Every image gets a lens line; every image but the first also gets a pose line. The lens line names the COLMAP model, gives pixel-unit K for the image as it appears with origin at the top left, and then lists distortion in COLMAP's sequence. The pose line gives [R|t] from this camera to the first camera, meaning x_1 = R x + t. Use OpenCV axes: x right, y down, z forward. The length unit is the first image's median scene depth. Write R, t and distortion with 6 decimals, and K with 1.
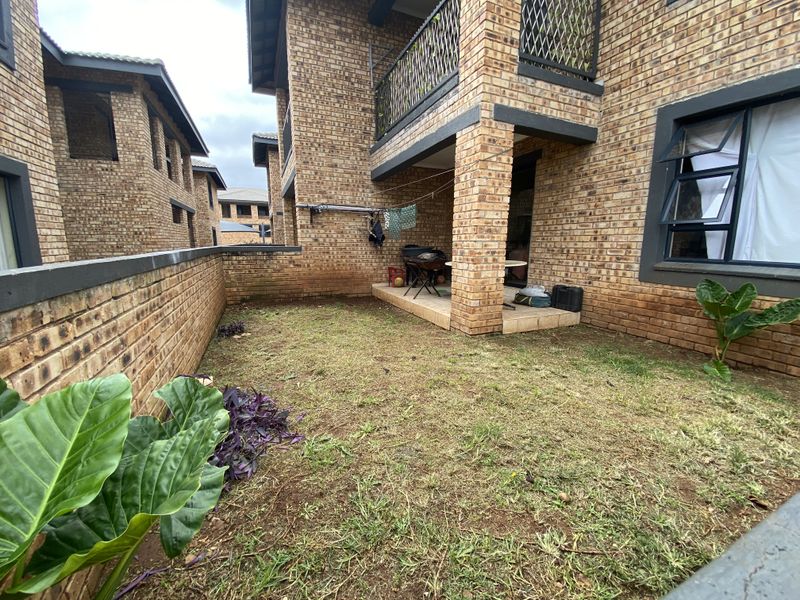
lens RADIAL K [[322.6, 0, 394.4], [0, 322.6, 301.3], [0, 0, 1]] dist [0.003281, -0.013998]
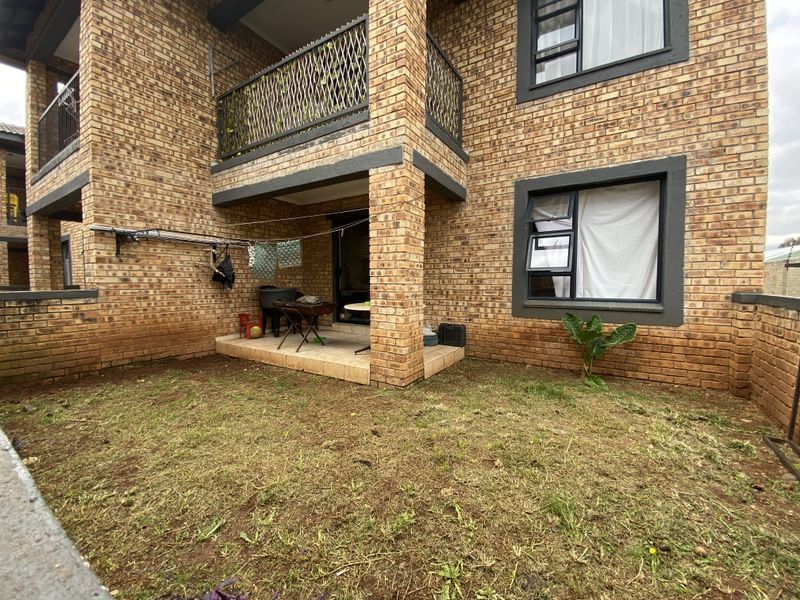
lens RADIAL K [[322.6, 0, 394.5], [0, 322.6, 301.4], [0, 0, 1]] dist [0.003281, -0.013998]
pose [[0.820759, -0.032194, 0.570367, -0.289014], [0.099257, 0.991262, -0.086880, -0.058042], [-0.562586, 0.127920, 0.816782, 0.250321]]
